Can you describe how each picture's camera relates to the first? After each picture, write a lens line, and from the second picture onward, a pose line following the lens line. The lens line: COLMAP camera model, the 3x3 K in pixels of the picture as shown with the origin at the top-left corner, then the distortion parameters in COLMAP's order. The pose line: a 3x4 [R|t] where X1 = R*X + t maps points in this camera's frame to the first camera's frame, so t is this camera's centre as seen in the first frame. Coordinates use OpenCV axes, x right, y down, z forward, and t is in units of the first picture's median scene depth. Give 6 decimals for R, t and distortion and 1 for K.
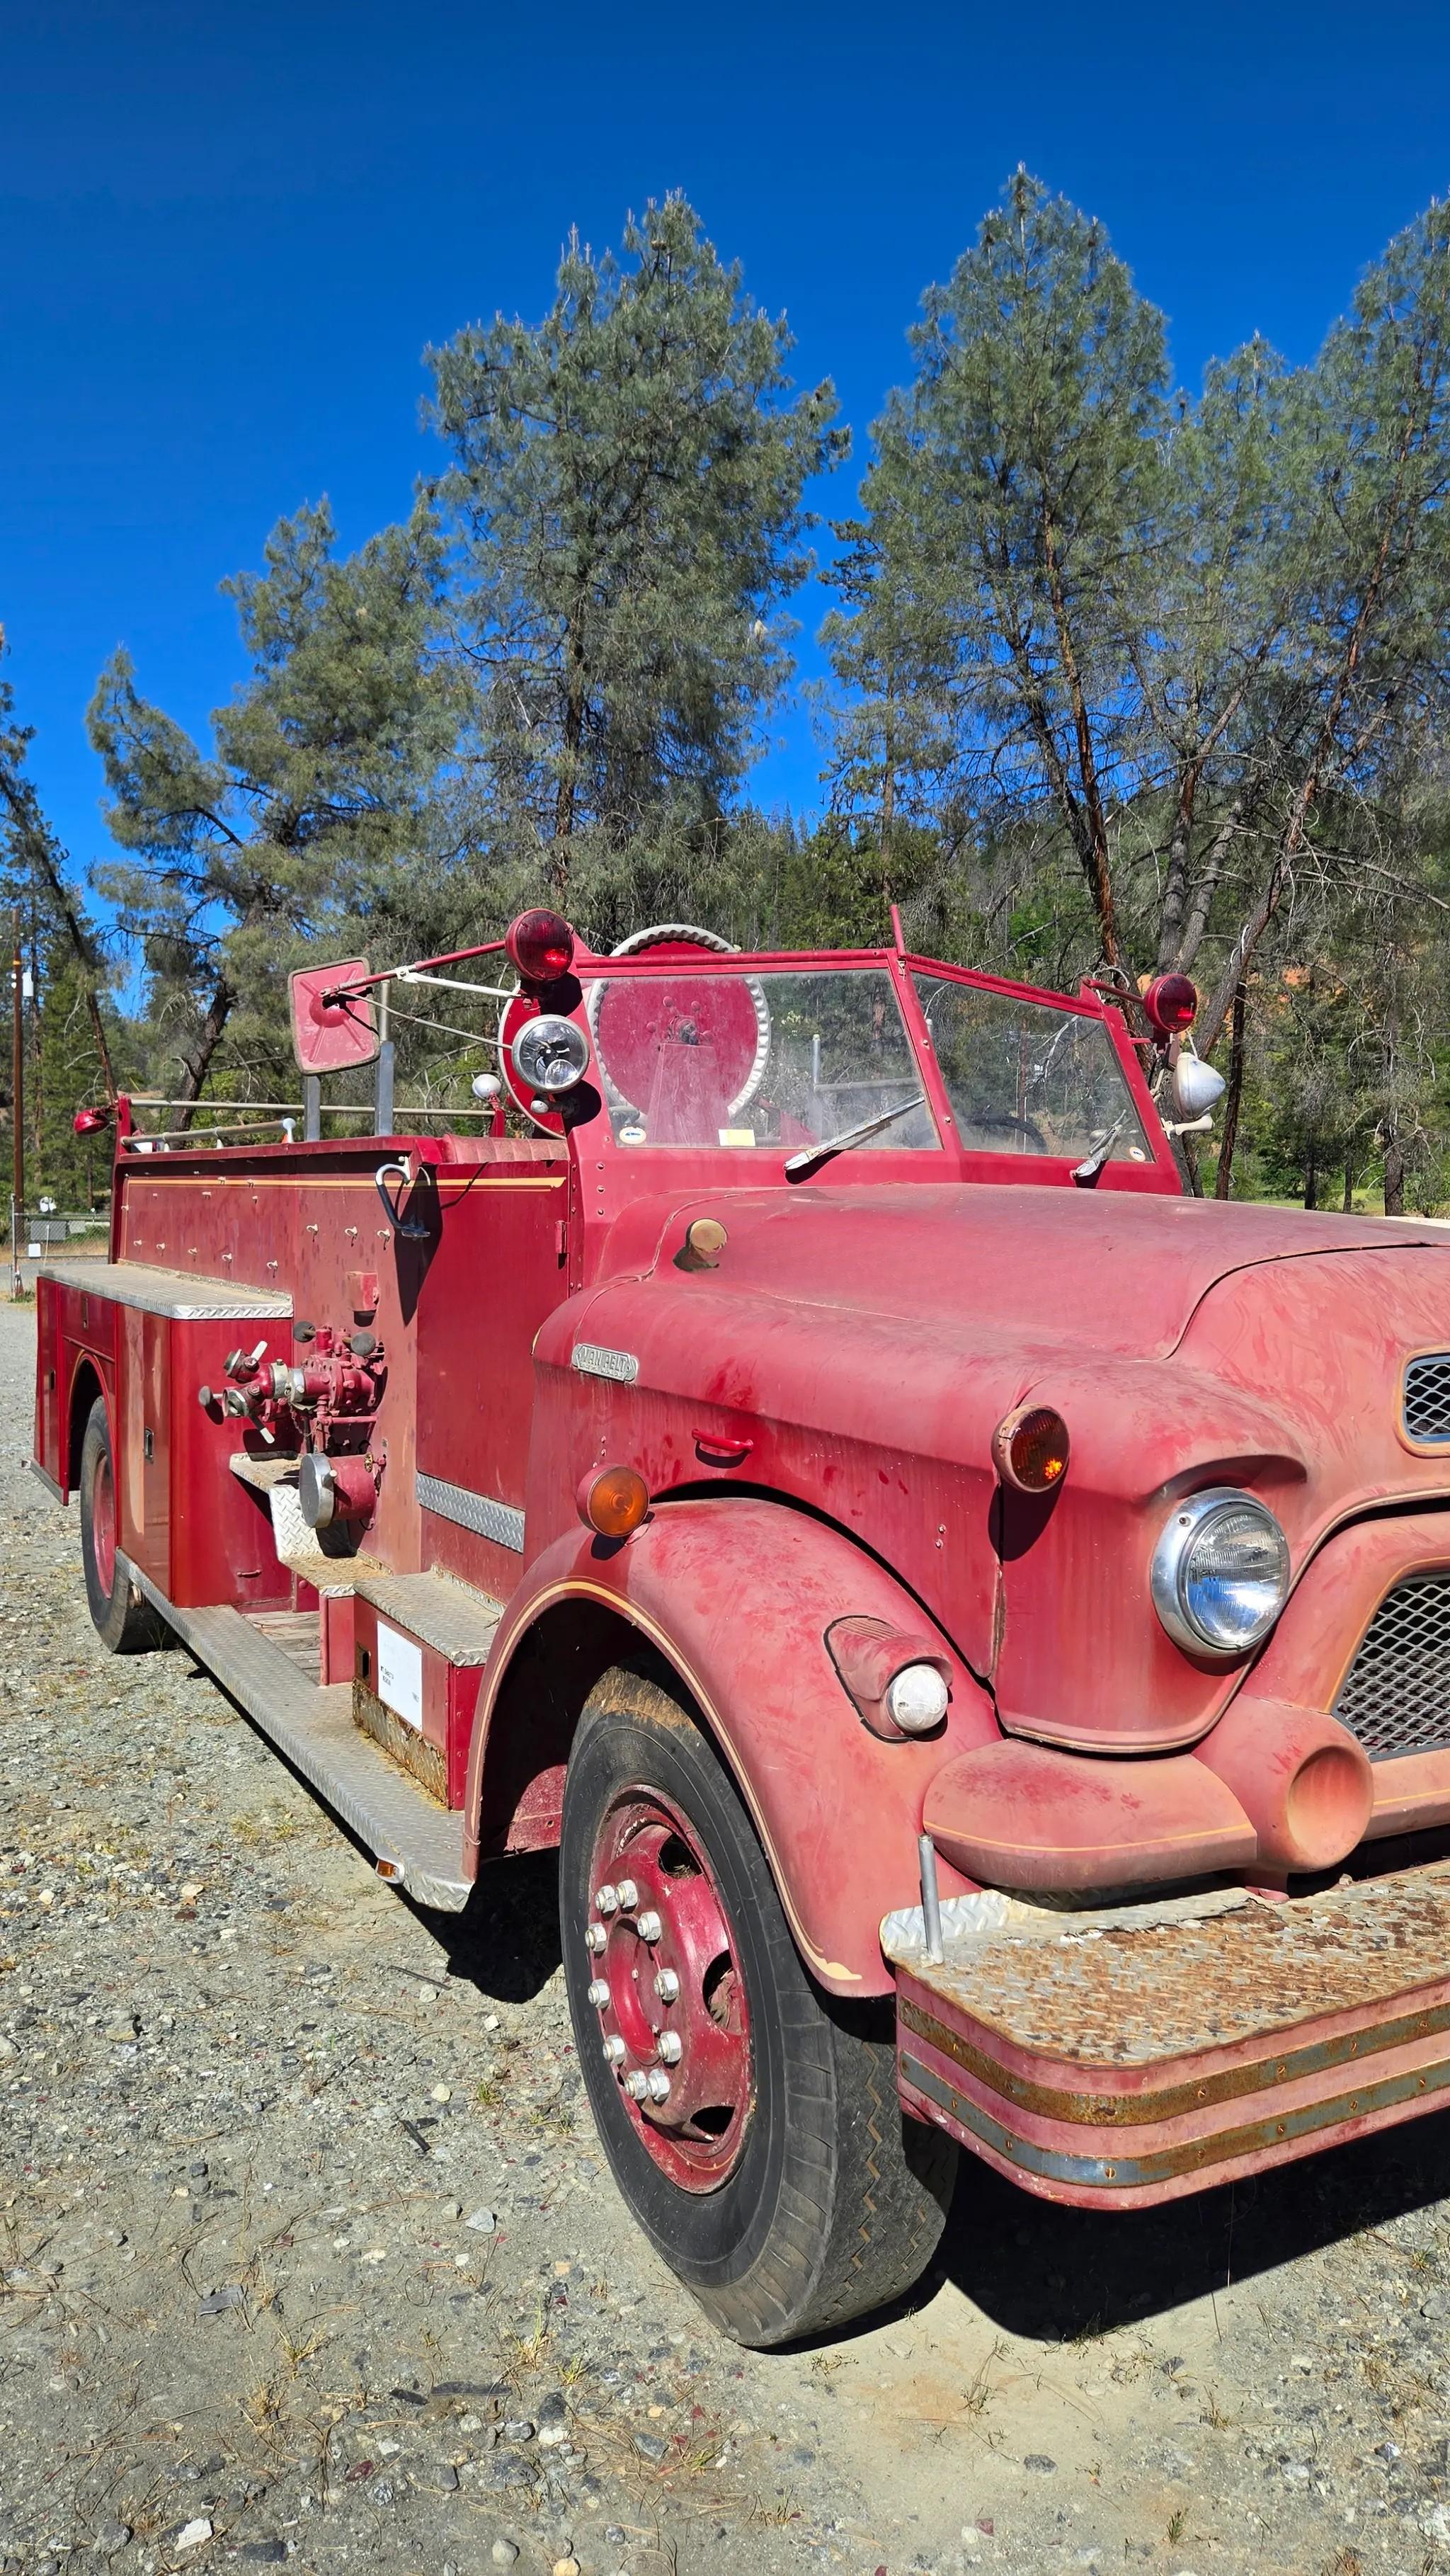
lens RADIAL K [[1760.6, 0, 718.4], [0, 1760.6, 1293.2], [0, 0, 1]] dist [0.082218, -0.061806]
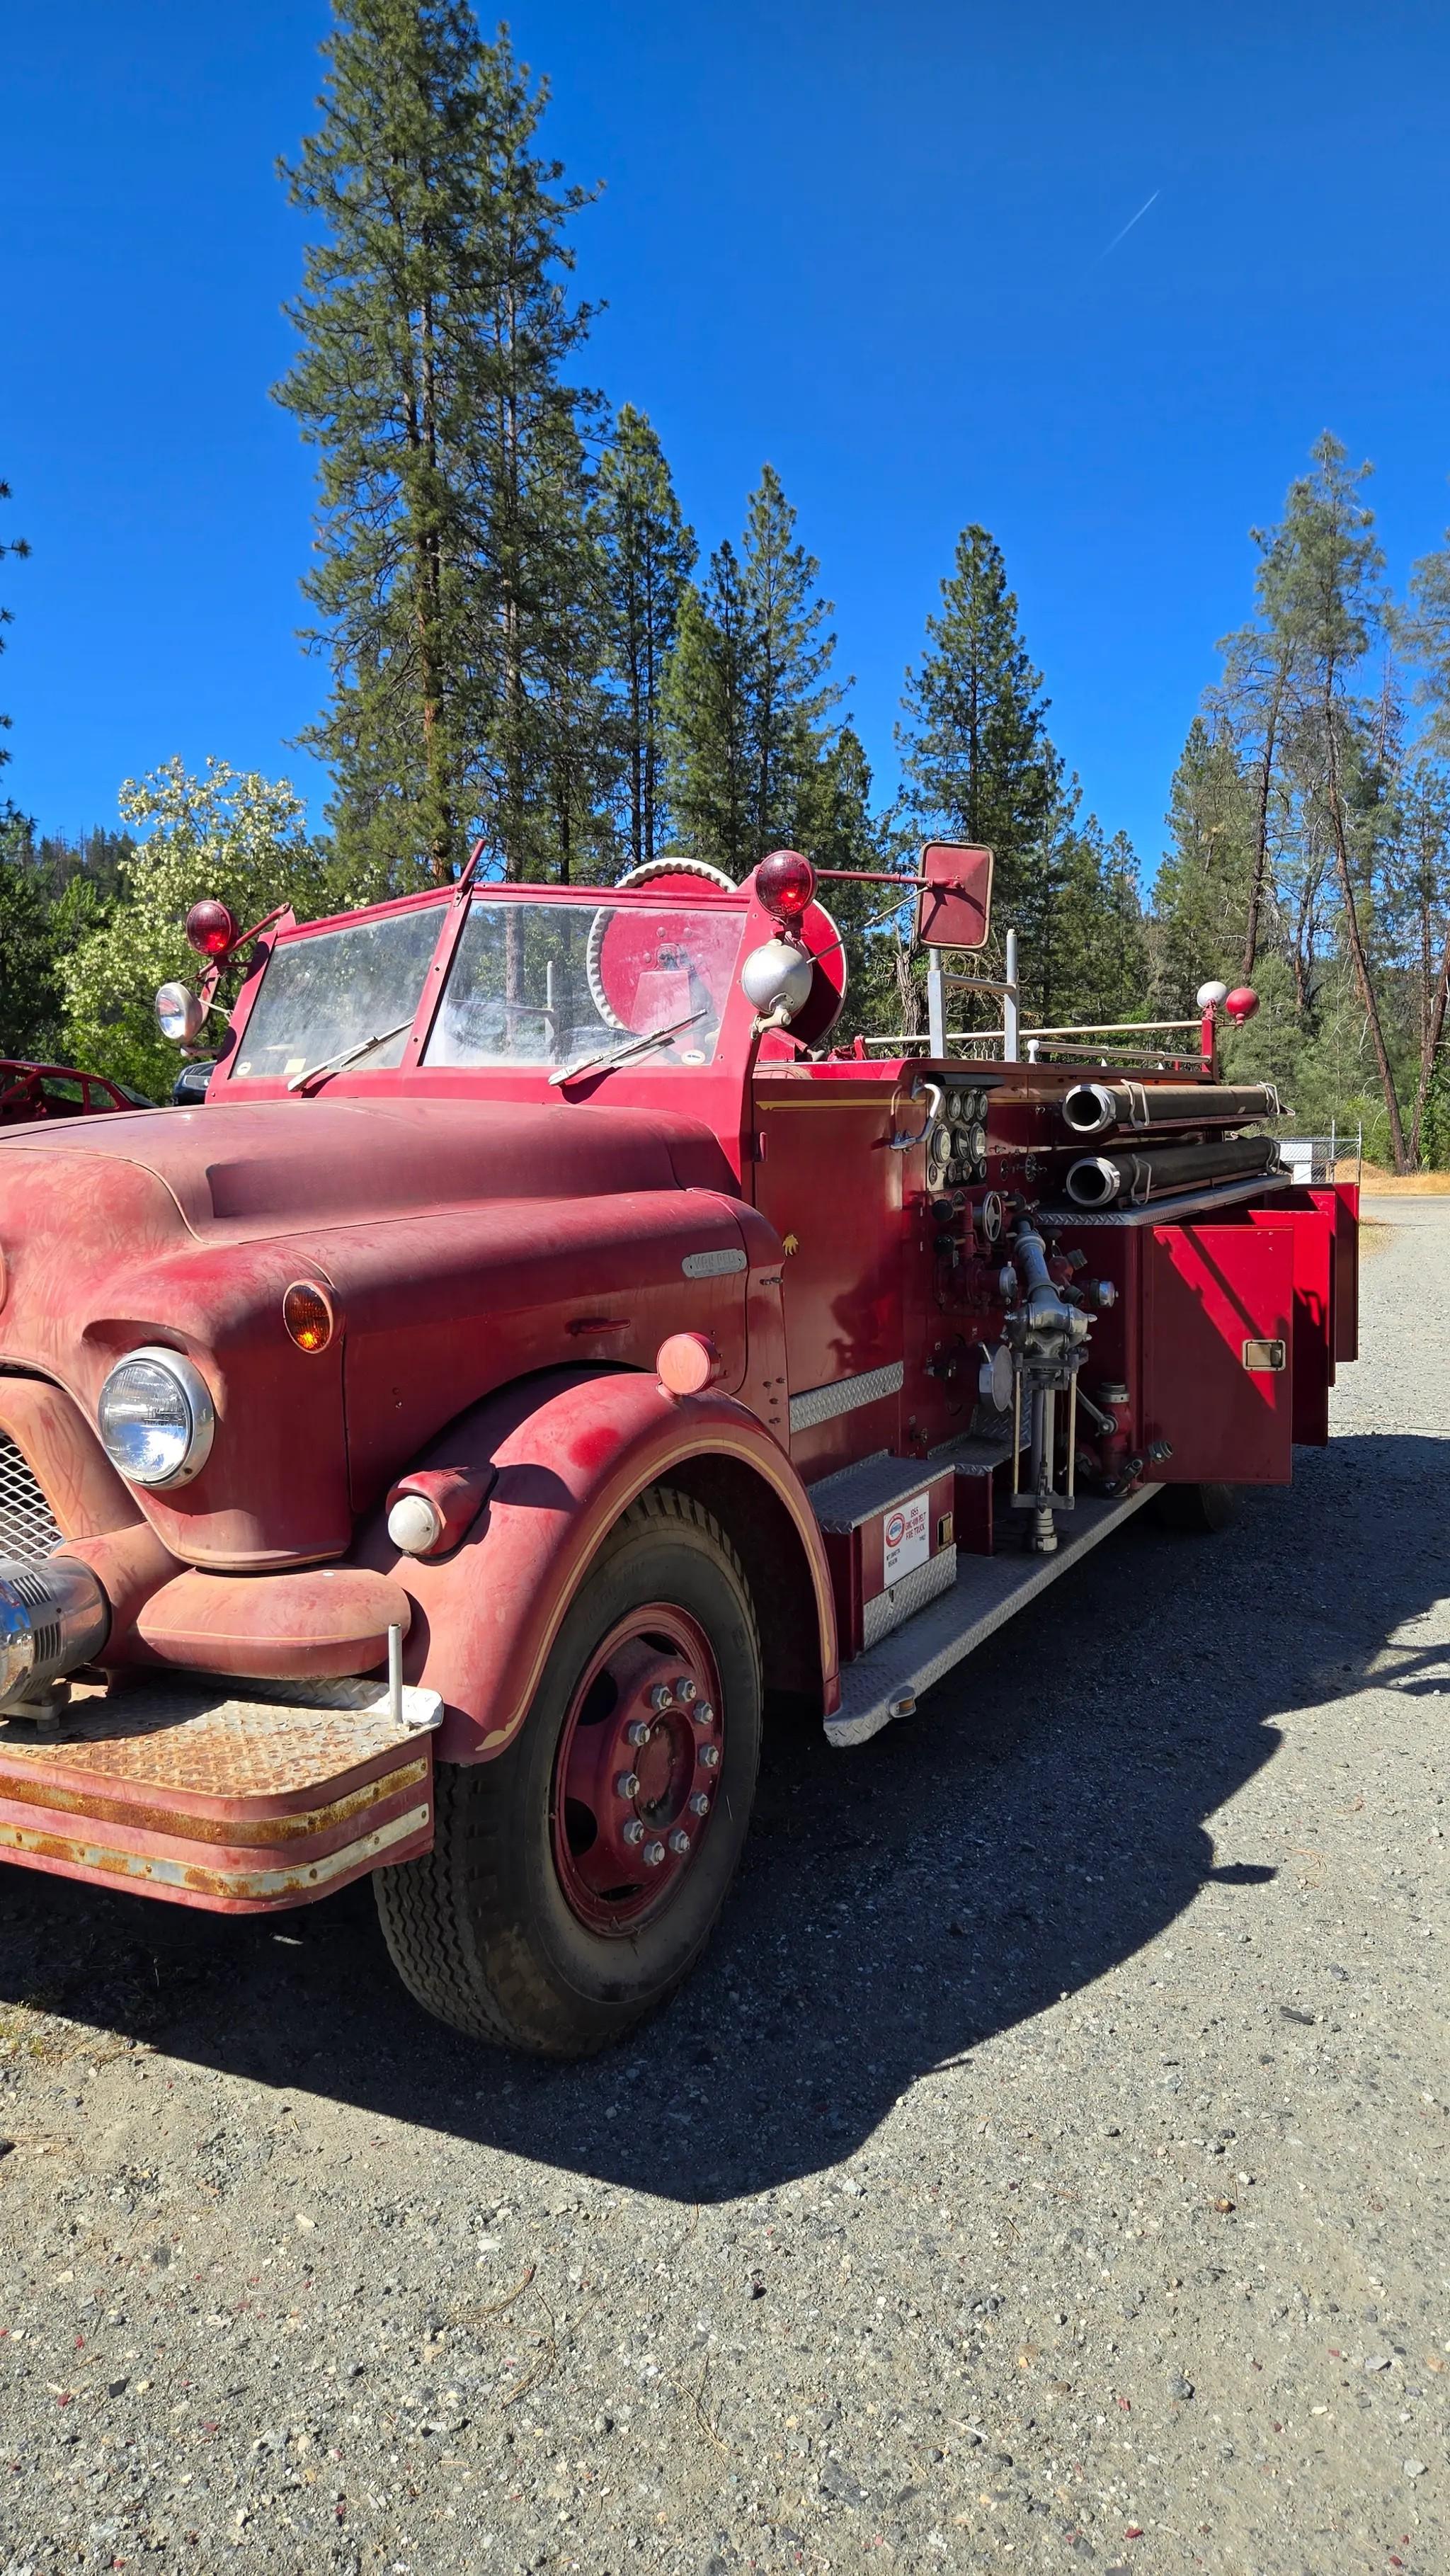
lens RADIAL K [[1736.6, 0, 707.0], [0, 1736.6, 1324.2], [0, 0, 1]] dist [0.058544, -0.053829]
pose [[0.563804, 0.068680, -0.823048, 0.941483], [-0.018474, 0.997336, 0.070568, -0.000445], [0.825702, -0.024582, 0.563571, 0.437066]]
